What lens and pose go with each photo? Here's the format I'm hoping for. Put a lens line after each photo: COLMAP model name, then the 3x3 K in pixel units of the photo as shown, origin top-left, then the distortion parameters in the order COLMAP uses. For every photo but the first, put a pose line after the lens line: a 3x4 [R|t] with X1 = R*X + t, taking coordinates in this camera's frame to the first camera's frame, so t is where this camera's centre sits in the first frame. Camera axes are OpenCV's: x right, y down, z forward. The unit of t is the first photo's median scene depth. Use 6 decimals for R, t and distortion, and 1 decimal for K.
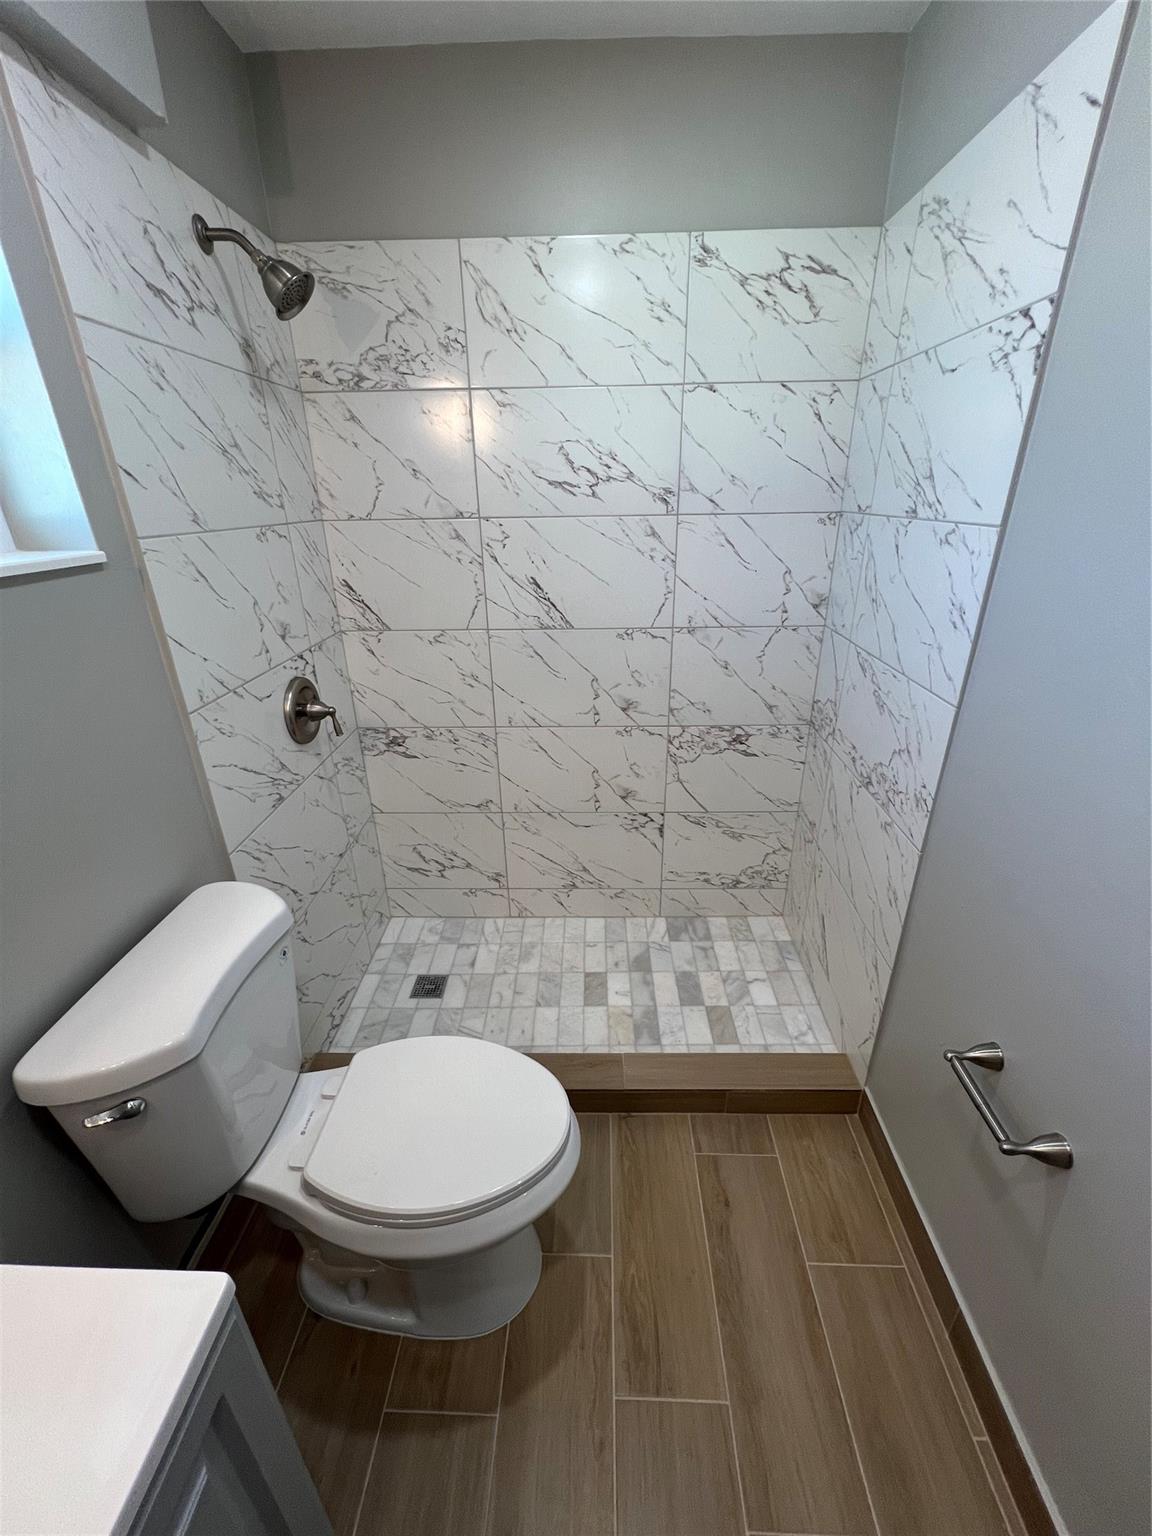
lens RADIAL K [[615.6, 0, 579.3], [0, 615.6, 766.9], [0, 0, 1]] dist [-0.003566, 0.000557]
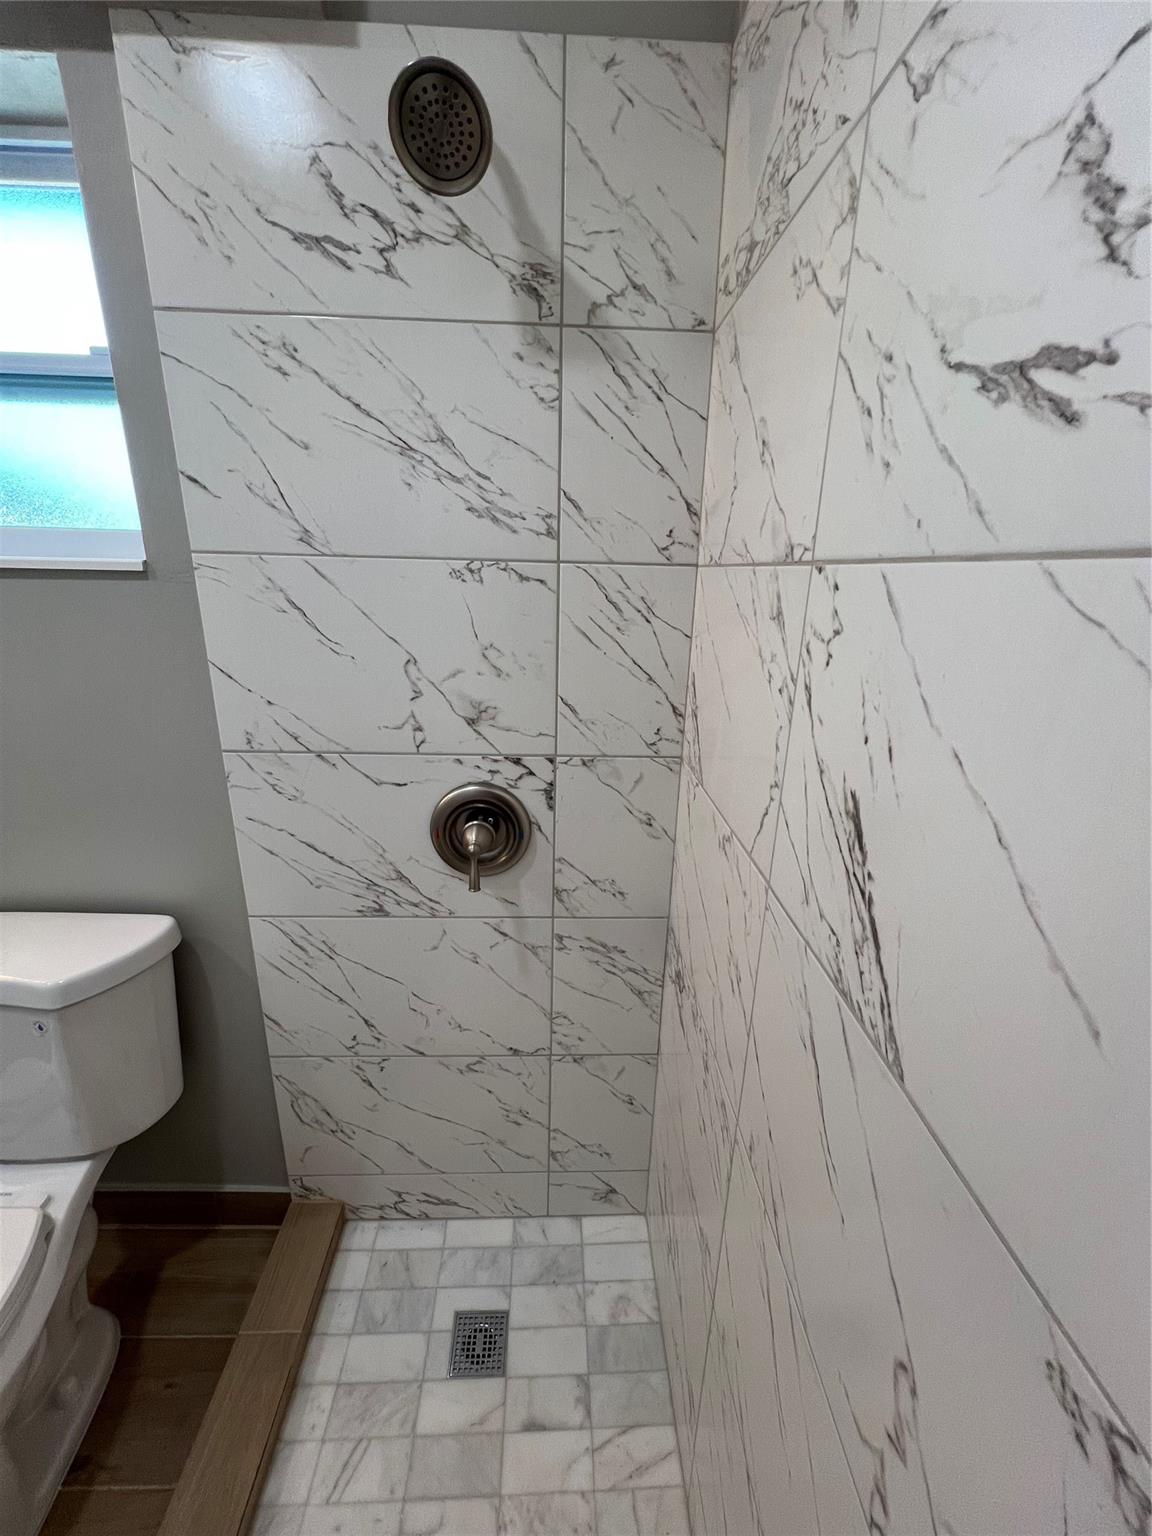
lens RADIAL K [[615.6, 0, 578.5], [0, 615.6, 765.8], [0, 0, 1]] dist [-0.003566, 0.000557]
pose [[0.057486, 0.317564, -0.946493, 0.183578], [-0.428961, 0.863941, 0.263813, -0.410848], [0.901492, 0.390843, 0.185887, 1.035722]]
